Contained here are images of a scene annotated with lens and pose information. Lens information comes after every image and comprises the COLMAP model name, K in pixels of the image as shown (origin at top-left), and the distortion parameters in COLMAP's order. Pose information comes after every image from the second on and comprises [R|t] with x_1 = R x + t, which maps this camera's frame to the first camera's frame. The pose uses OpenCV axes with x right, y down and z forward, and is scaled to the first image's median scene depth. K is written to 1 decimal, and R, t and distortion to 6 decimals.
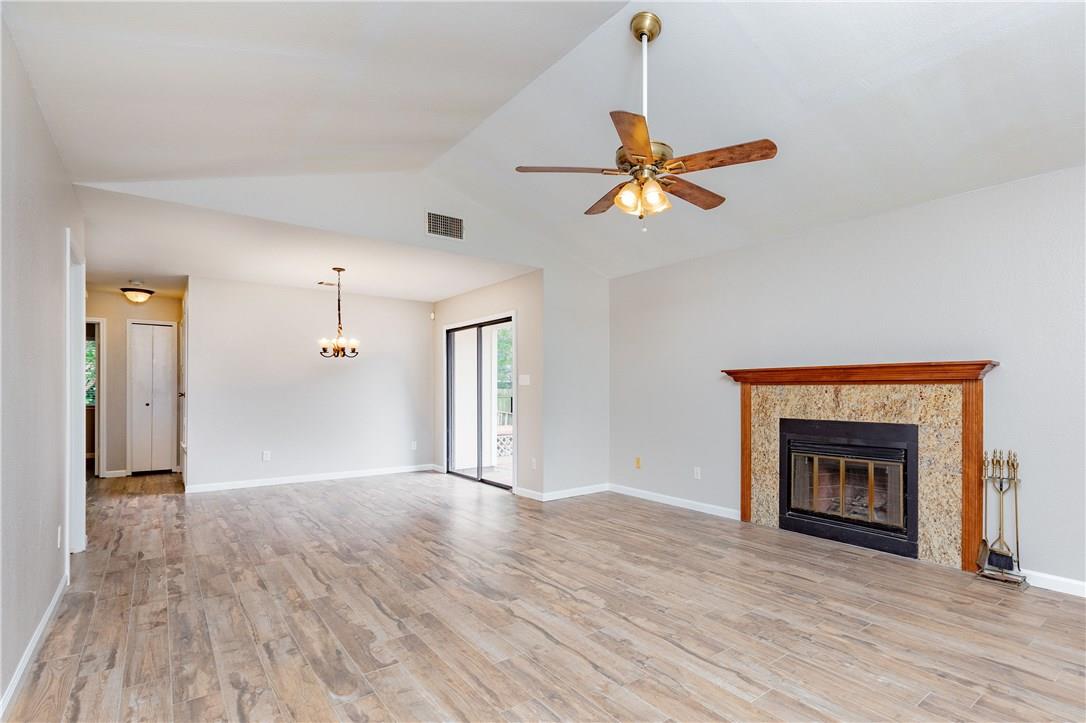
lens RADIAL K [[532.8, 0, 593.4], [0, 532.8, 389.2], [0, 0, 1]] dist [0.001241, 0.000277]
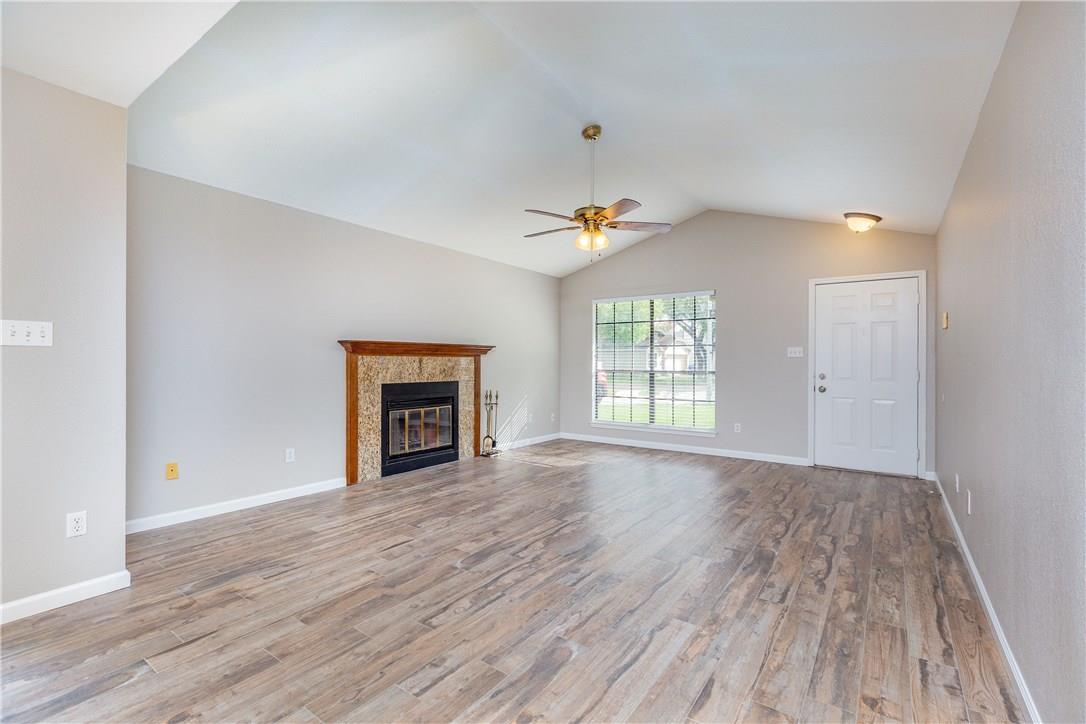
lens RADIAL K [[485.0, 0, 543.0], [0, 485.0, 362.0], [0, 0, 1]] dist [-0.000340, -0.000262]
pose [[-0.260414, -0.005111, 0.965484, -0.993185], [-0.008587, 0.999959, 0.002977, -0.000005], [-0.965459, -0.007515, -0.260447, 1.198040]]
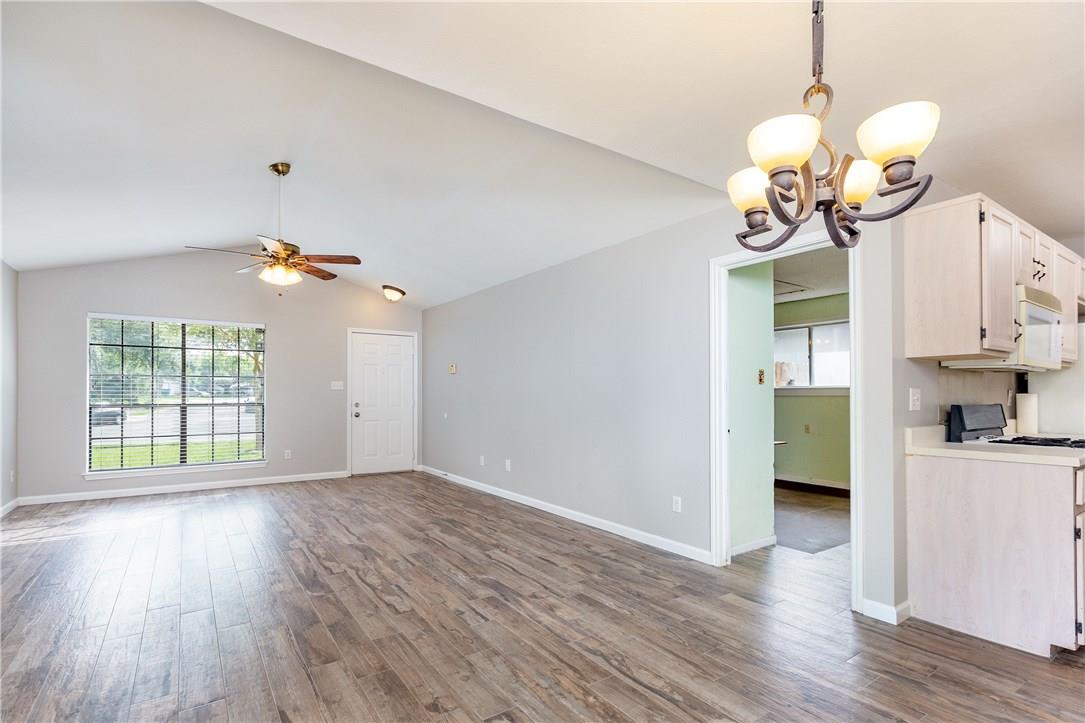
lens RADIAL K [[512.8, 0, 526.7], [0, 512.8, 390.9], [0, 0, 1]] dist [0.001872, 0.000252]
pose [[-0.995351, -0.003815, 0.096233, -0.623529], [-0.004710, 0.999948, -0.009077, 0.001786], [-0.096194, -0.009488, -0.995317, 1.946201]]
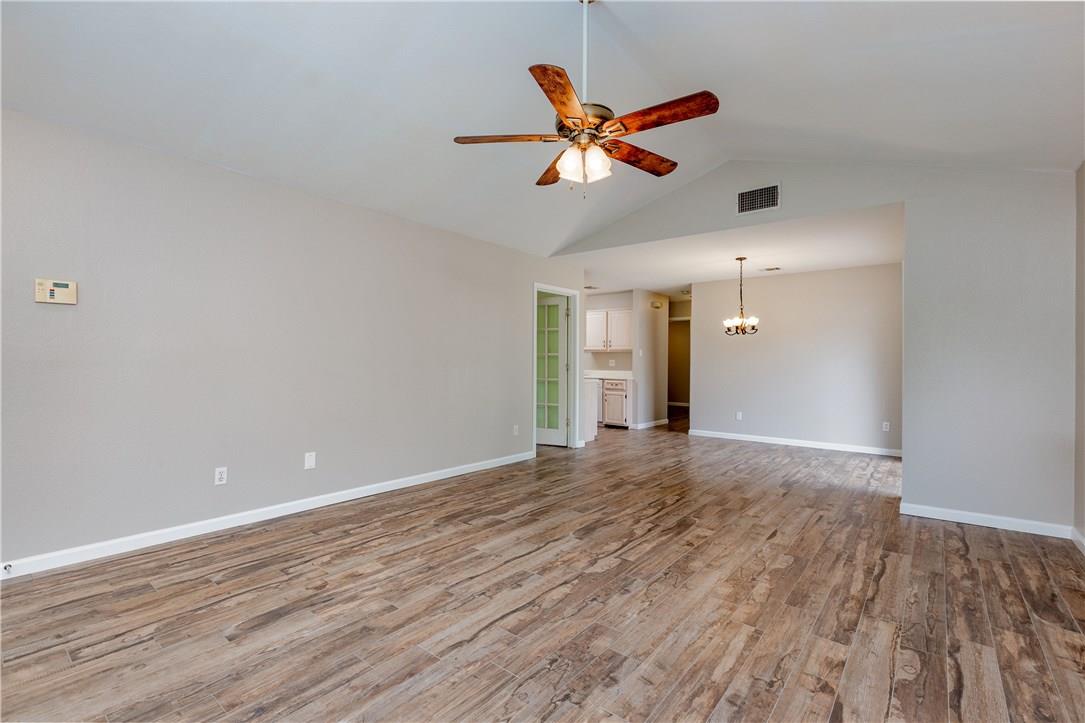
lens RADIAL K [[483.7, 0, 541.7], [0, 483.7, 382.0], [0, 0, 1]] dist [0.000288, 0.000008]
pose [[0.200823, 0.040167, -0.978804, 0.732966], [-0.006553, 0.999192, 0.039659, 0.006404], [0.979606, -0.001551, 0.200924, 0.597983]]
